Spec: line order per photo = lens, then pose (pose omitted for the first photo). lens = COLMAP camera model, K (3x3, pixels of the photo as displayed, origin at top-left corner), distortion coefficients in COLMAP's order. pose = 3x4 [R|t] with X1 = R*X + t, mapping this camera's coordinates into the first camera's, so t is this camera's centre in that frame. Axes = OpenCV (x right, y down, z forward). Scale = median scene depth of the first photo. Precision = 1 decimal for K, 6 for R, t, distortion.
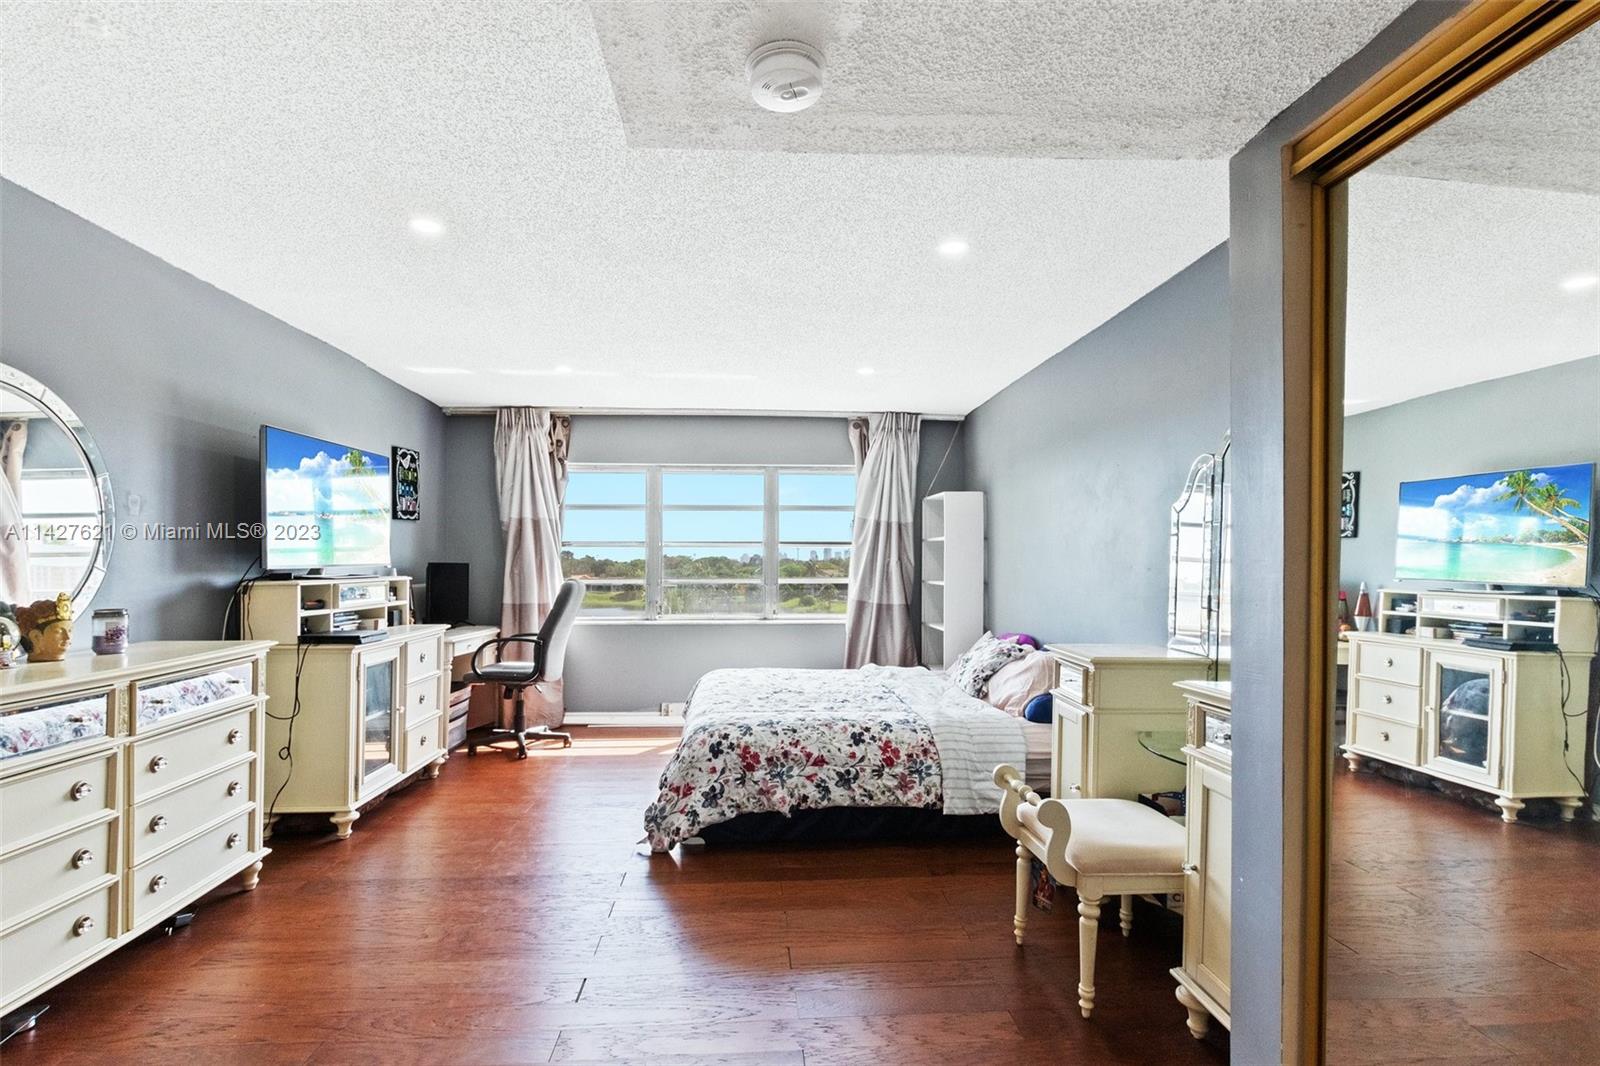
lens RADIAL K [[751.2, 0, 793.9], [0, 751.2, 562.2], [0, 0, 1]] dist [0.005559, 0.001817]
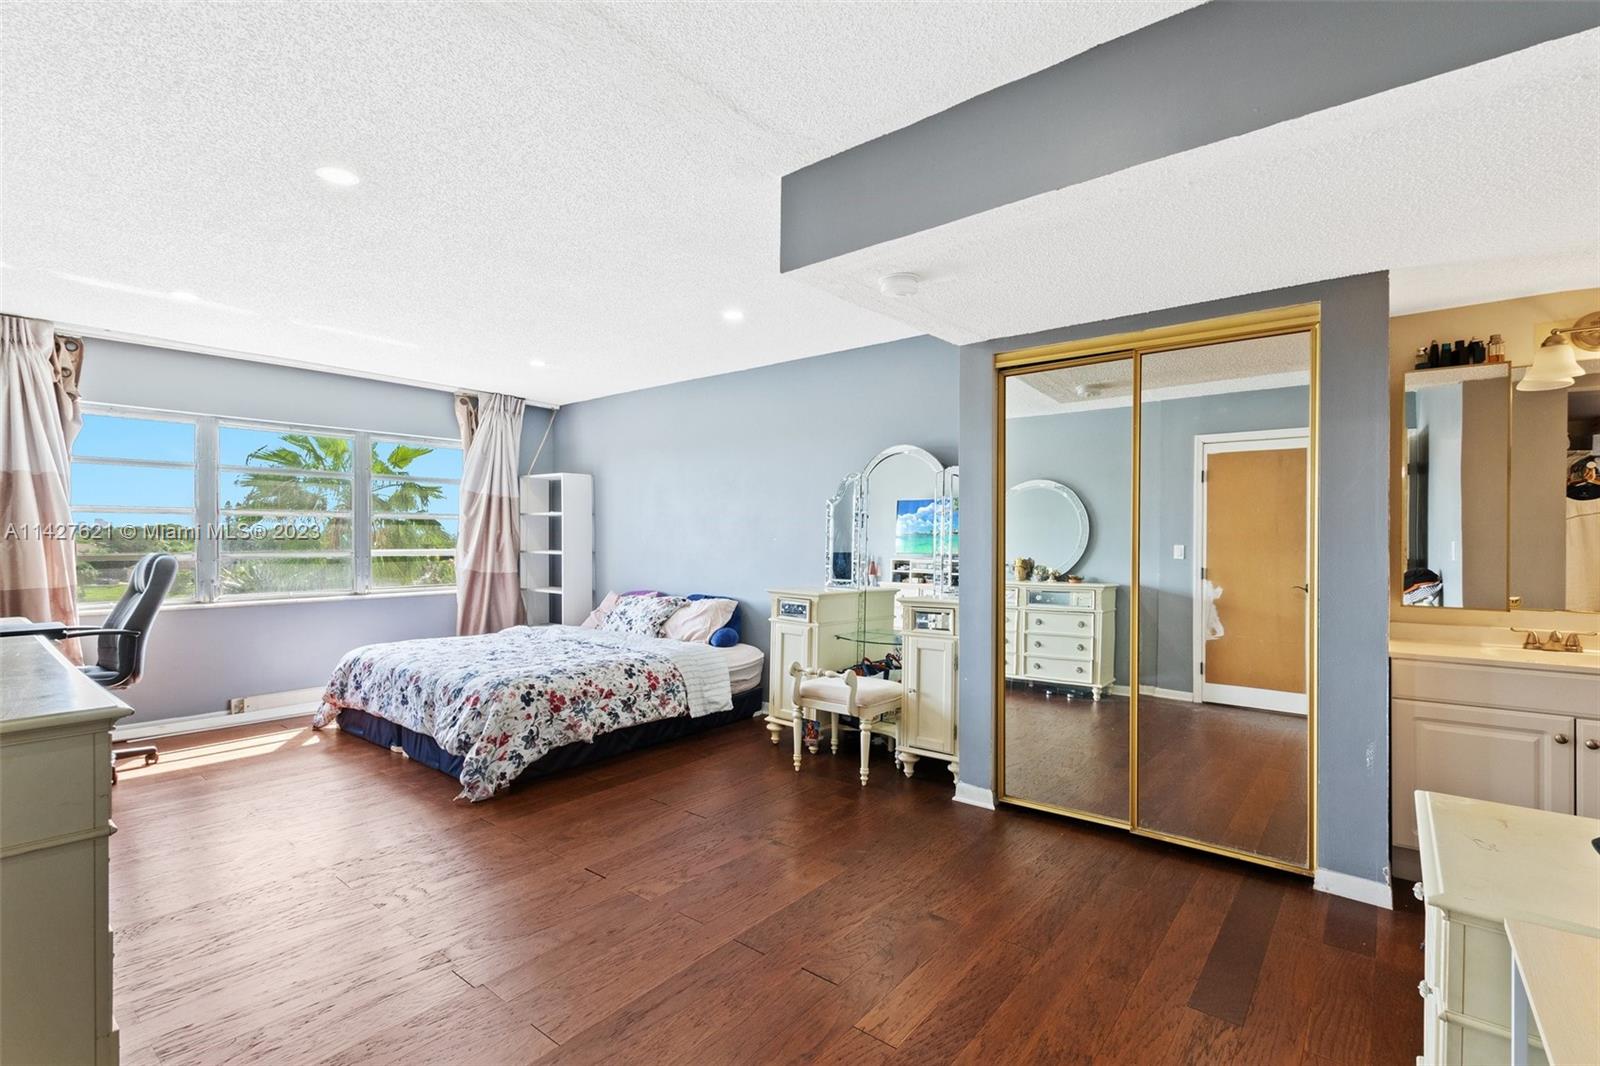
lens RADIAL K [[751.2, 0, 785.1], [0, 751.2, 547.1], [0, 0, 1]] dist [0.005559, 0.001817]
pose [[0.686346, -0.008251, 0.727228, -0.666147], [-0.004284, 0.999872, 0.015387, 0.000862], [-0.727262, -0.013676, 0.686224, -0.061885]]
